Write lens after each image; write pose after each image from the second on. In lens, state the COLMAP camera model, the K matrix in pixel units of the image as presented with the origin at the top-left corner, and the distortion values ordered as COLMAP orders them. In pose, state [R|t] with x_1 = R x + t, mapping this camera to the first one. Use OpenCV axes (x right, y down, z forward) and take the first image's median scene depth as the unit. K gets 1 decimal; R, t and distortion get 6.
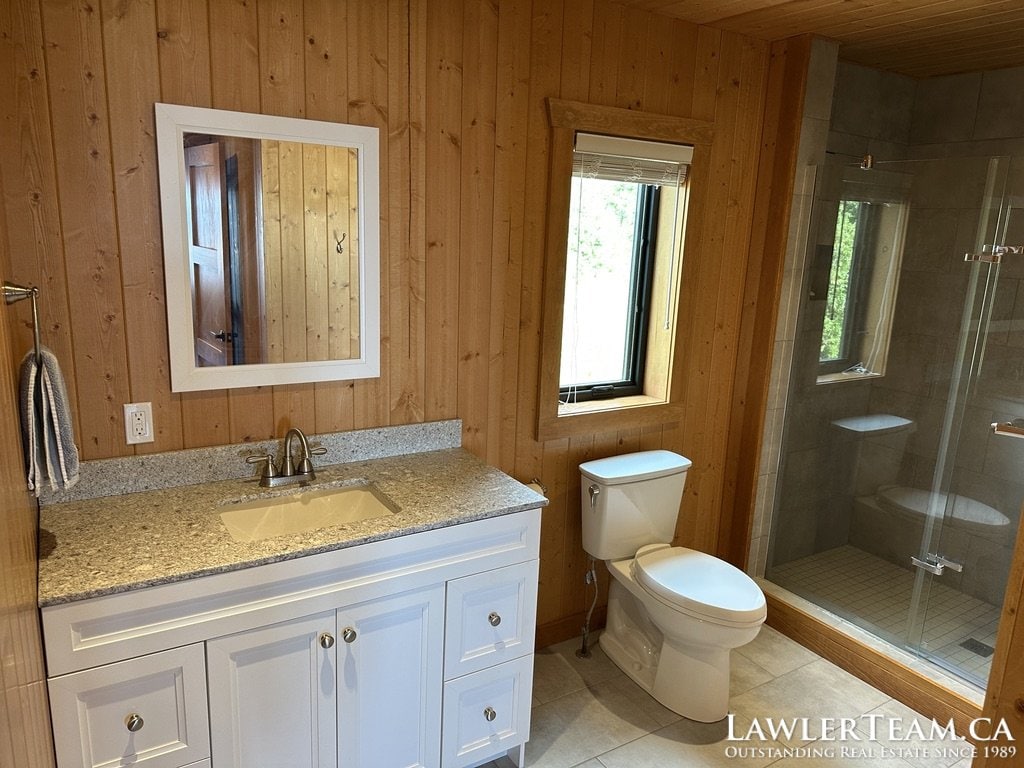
lens RADIAL K [[773.1, 0, 512.7], [0, 773.1, 420.4], [0, 0, 1]] dist [0.001429, -0.069598]
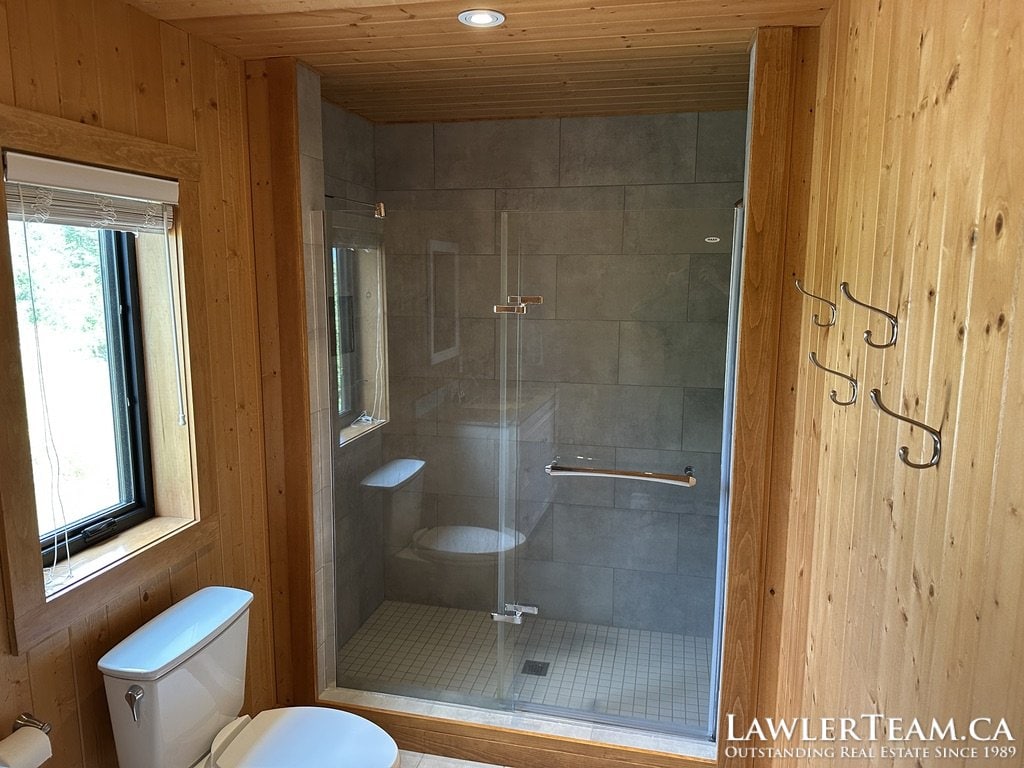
lens RADIAL K [[720.9, 0, 512.0], [0, 720.9, 384.0], [0, 0, 1]] dist [0.046637, -0.051828]
pose [[0.694922, -0.135386, 0.706225, -0.066186], [0.177306, 0.984054, 0.014178, -0.110832], [-0.696883, 0.115366, 0.707845, 0.287363]]
